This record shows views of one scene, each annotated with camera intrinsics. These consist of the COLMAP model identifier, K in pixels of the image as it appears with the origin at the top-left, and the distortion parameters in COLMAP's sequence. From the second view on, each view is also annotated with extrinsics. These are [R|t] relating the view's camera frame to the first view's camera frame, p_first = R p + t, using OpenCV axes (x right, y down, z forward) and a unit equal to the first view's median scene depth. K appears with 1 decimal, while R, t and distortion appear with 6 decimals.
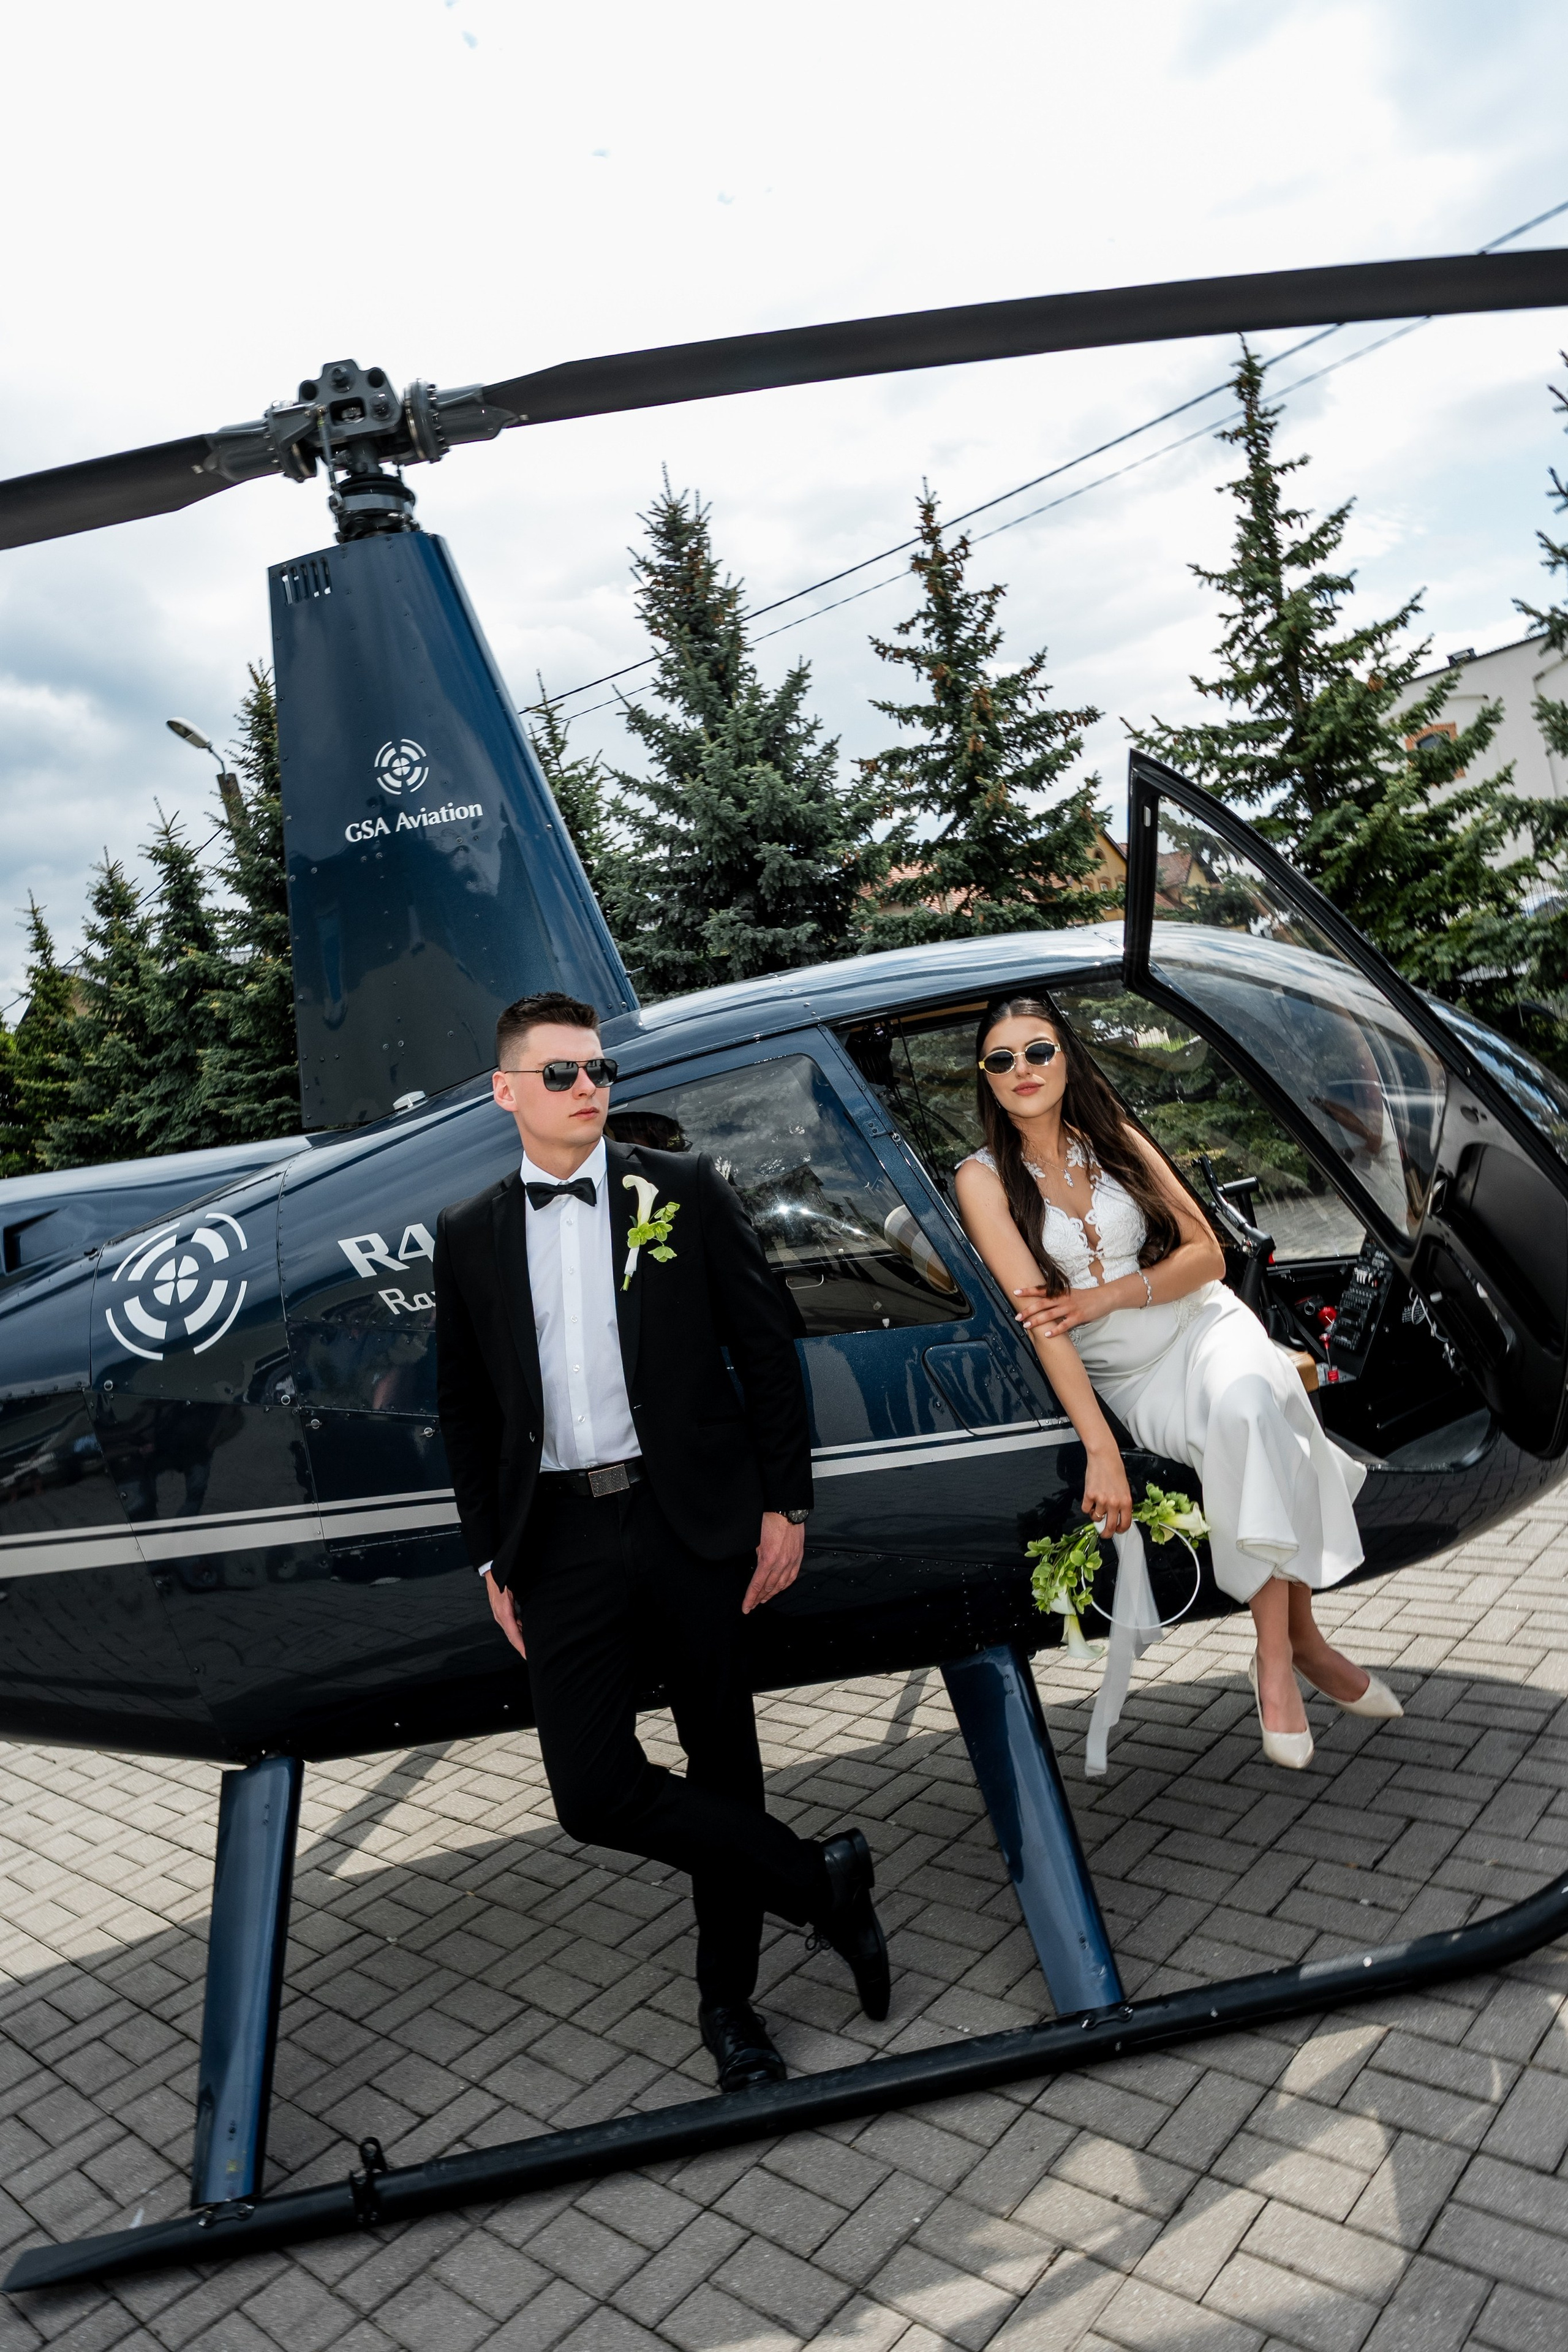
lens RADIAL K [[1549.5, 0, 787.5], [0, 1549.5, 1175.5], [0, 0, 1]] dist [0.010749, -0.029542]
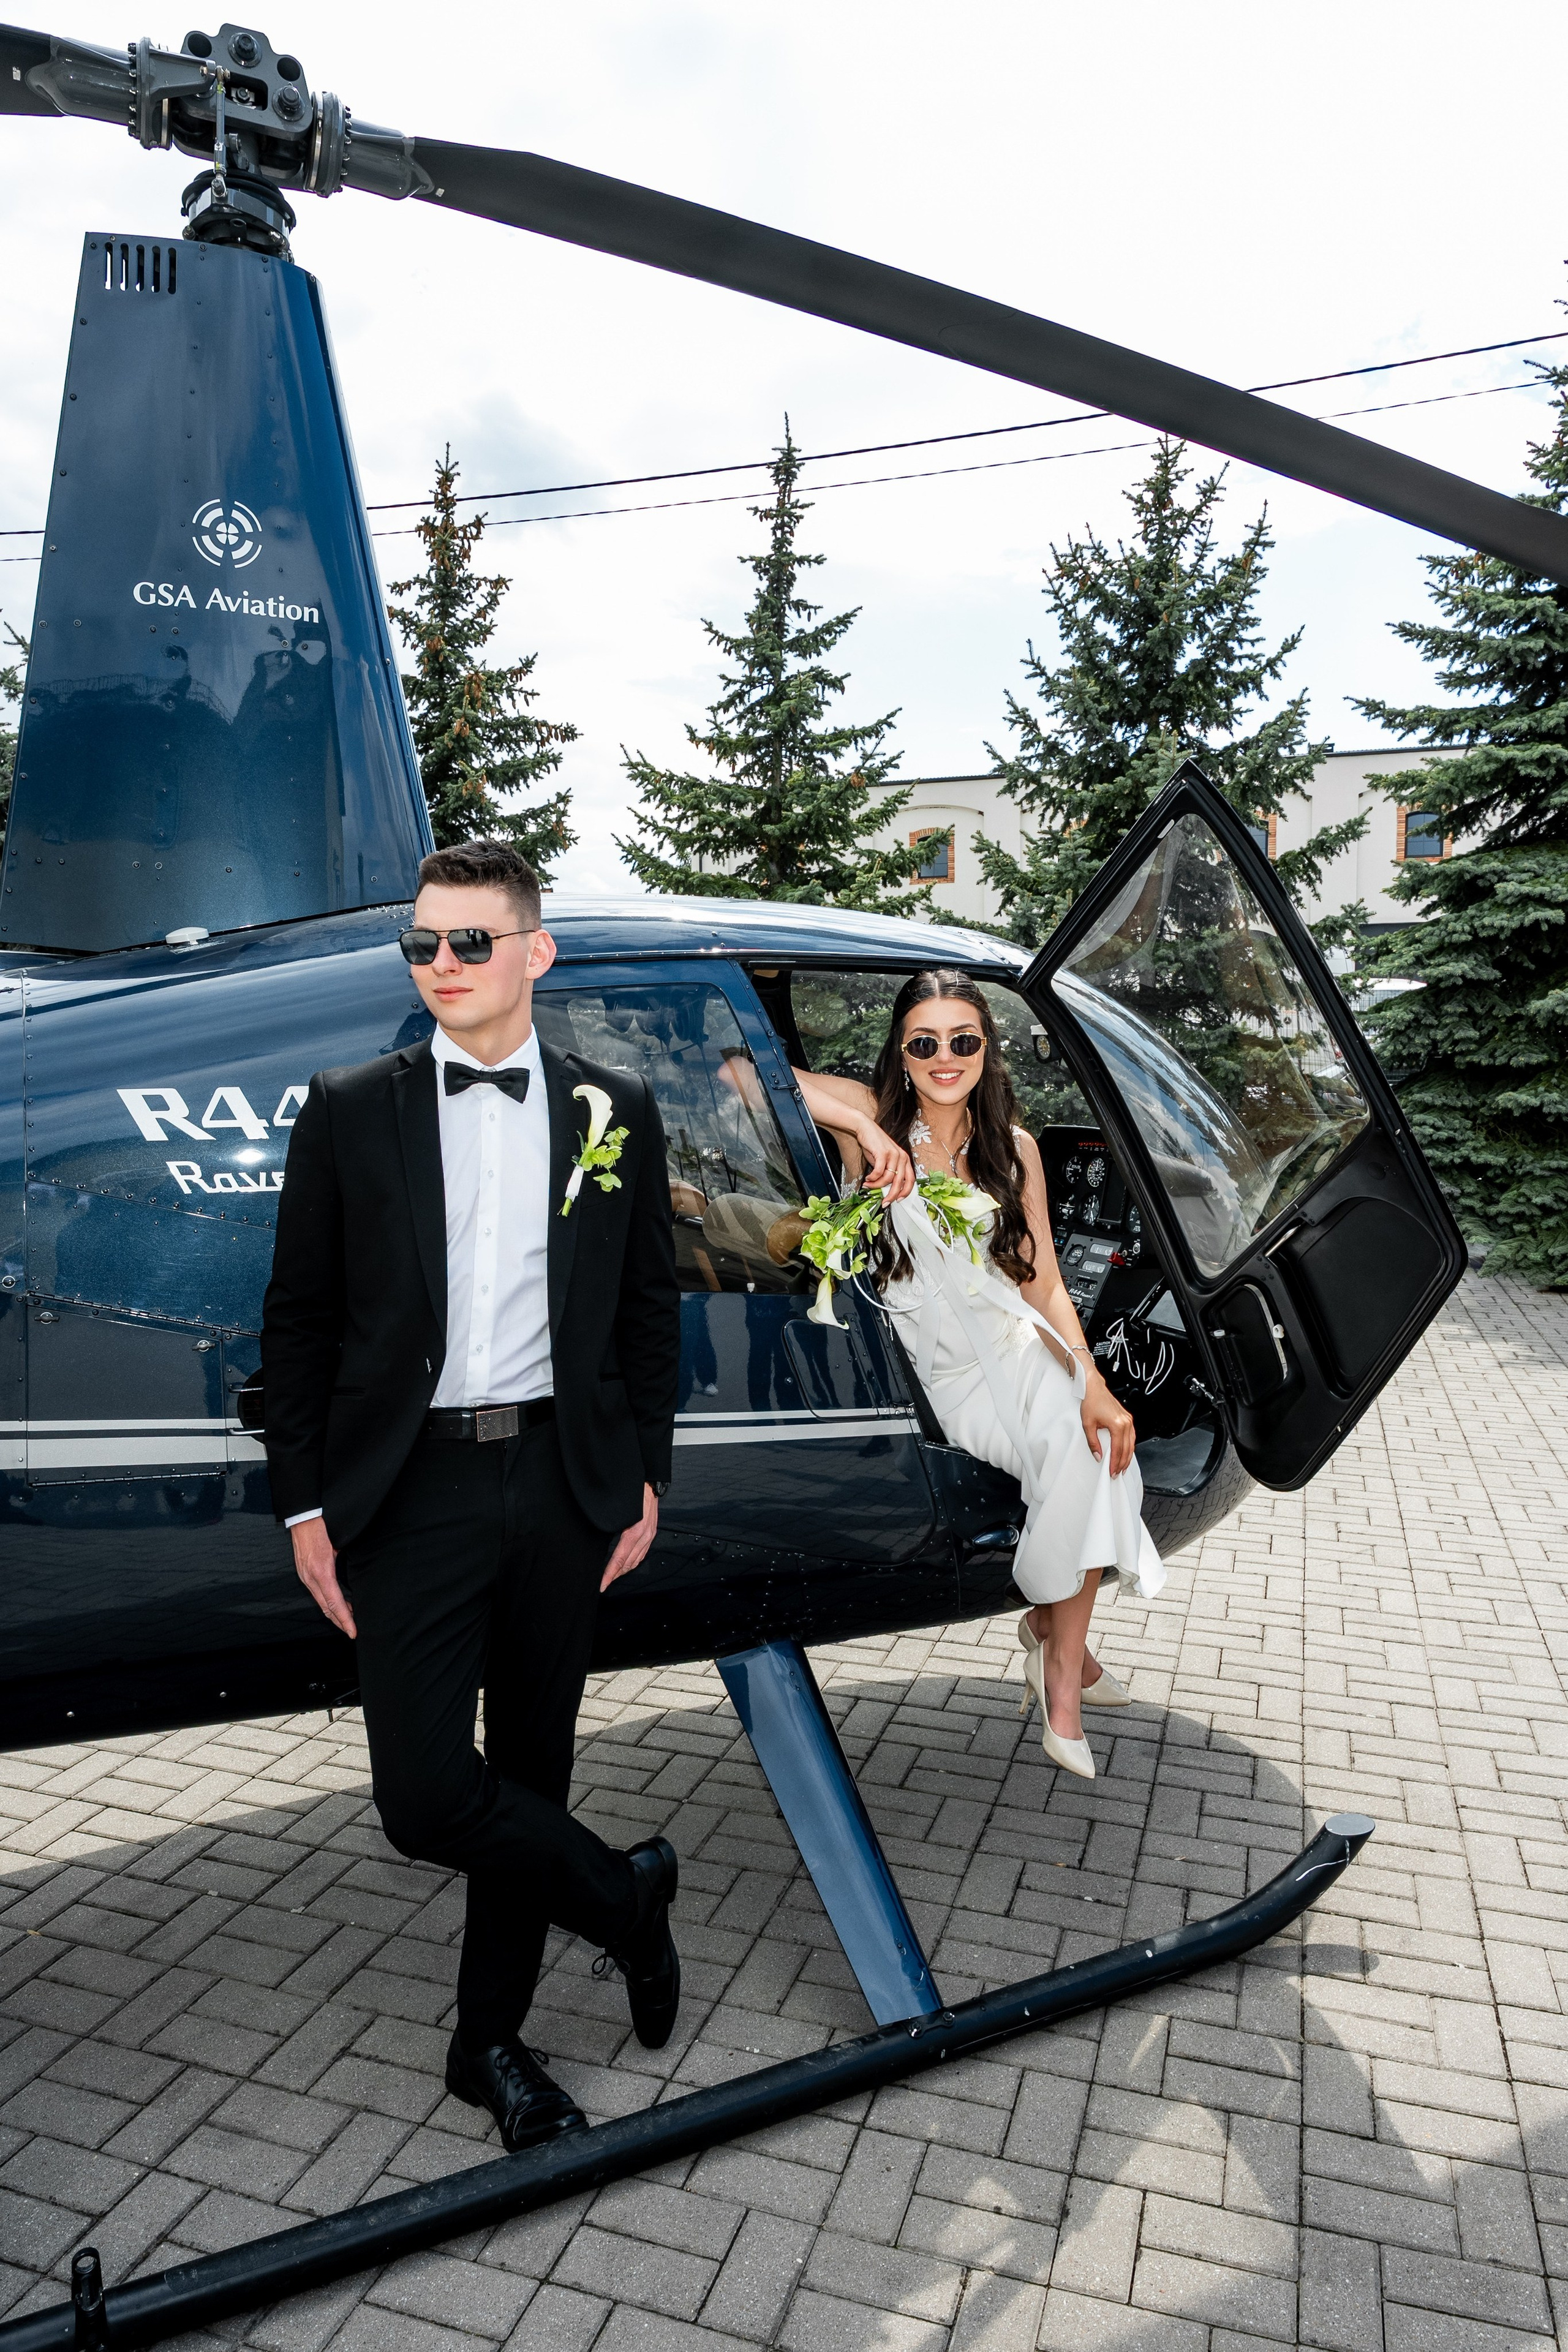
lens RADIAL K [[1549.8, 0, 783.5], [0, 1549.8, 1176.1], [0, 0, 1]] dist [0.010581, -0.025461]
pose [[0.886384, 0.166762, 0.431872, -0.077280], [-0.160021, 0.985733, -0.052198, 0.017342], [-0.434415, -0.022841, 0.900423, 0.036196]]
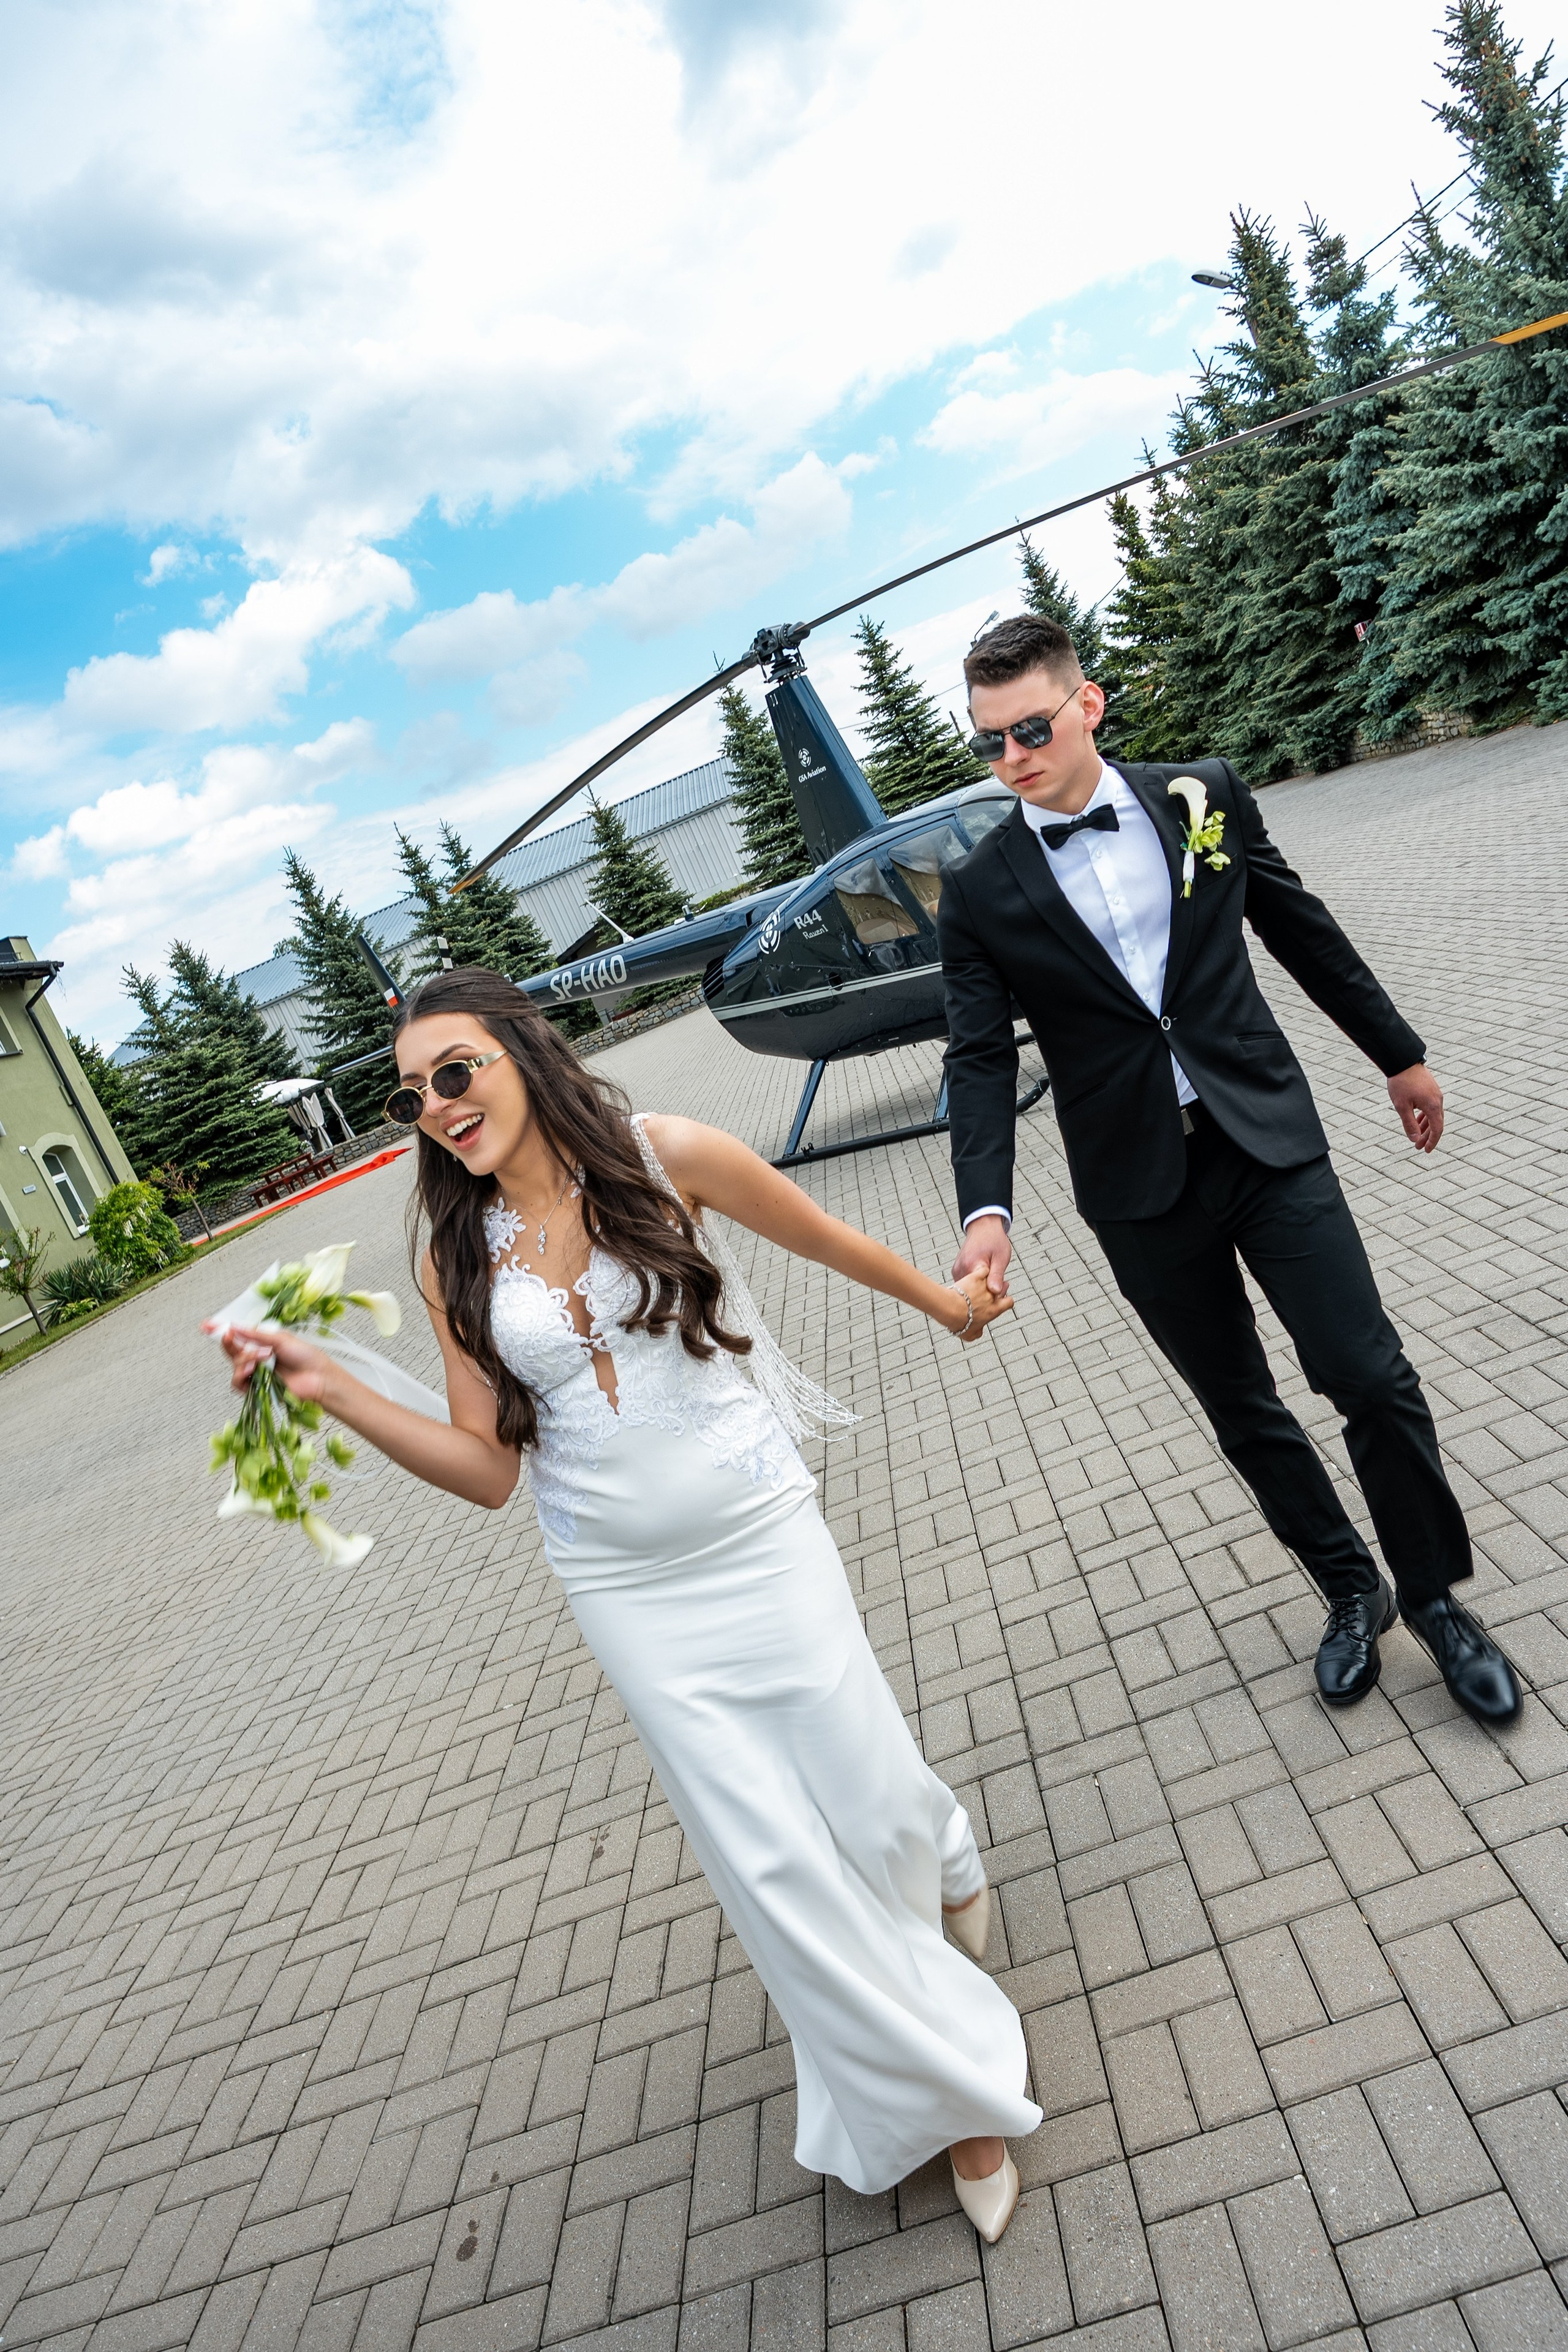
lens RADIAL K [[1557.0, 0, 791.3], [0, 1557.0, 1172.7], [0, 0, 1]] dist [0.007450, -0.018560]
pose [[0.685591, 0.060707, -0.725451, 0.553950], [0.209410, 0.937952, 0.276393, -0.095040], [0.697218, -0.341409, 0.630339, -0.344123]]
